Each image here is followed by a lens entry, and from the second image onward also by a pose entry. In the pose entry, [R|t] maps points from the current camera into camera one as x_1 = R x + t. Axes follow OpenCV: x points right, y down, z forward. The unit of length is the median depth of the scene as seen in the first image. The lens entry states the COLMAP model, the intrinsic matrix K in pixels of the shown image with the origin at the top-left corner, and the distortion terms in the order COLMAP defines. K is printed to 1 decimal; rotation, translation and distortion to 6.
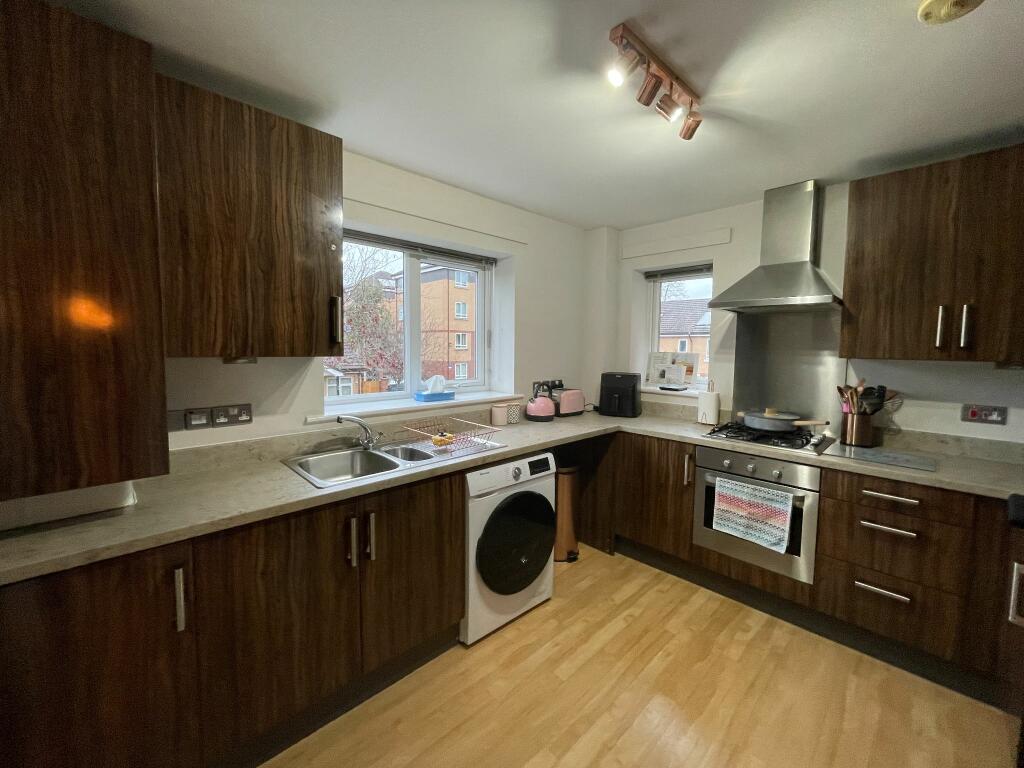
lens RADIAL K [[415.5, 0, 512.7], [0, 415.5, 379.4], [0, 0, 1]] dist [0.003591, 0.000191]
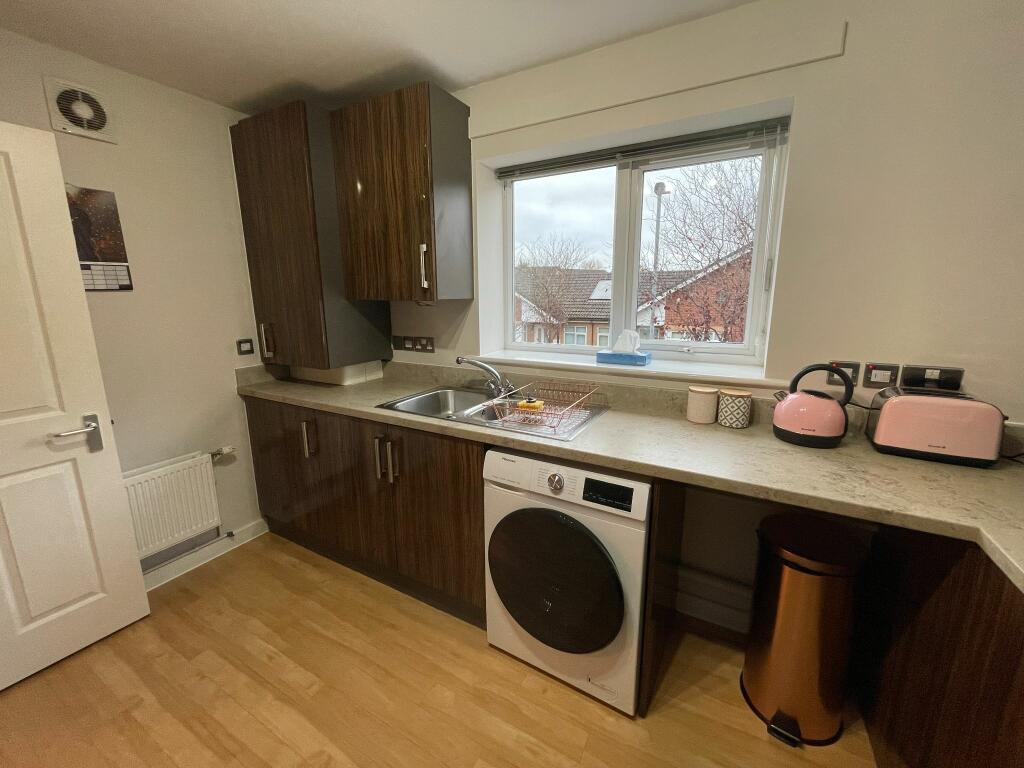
lens RADIAL K [[415.5, 0, 511.8], [0, 415.5, 377.5], [0, 0, 1]] dist [0.003591, 0.000191]
pose [[0.284339, 0.181366, -0.941413, 0.582753], [-0.067964, 0.983286, 0.168905, -0.046786], [0.956312, 0.015956, 0.291913, 0.738525]]
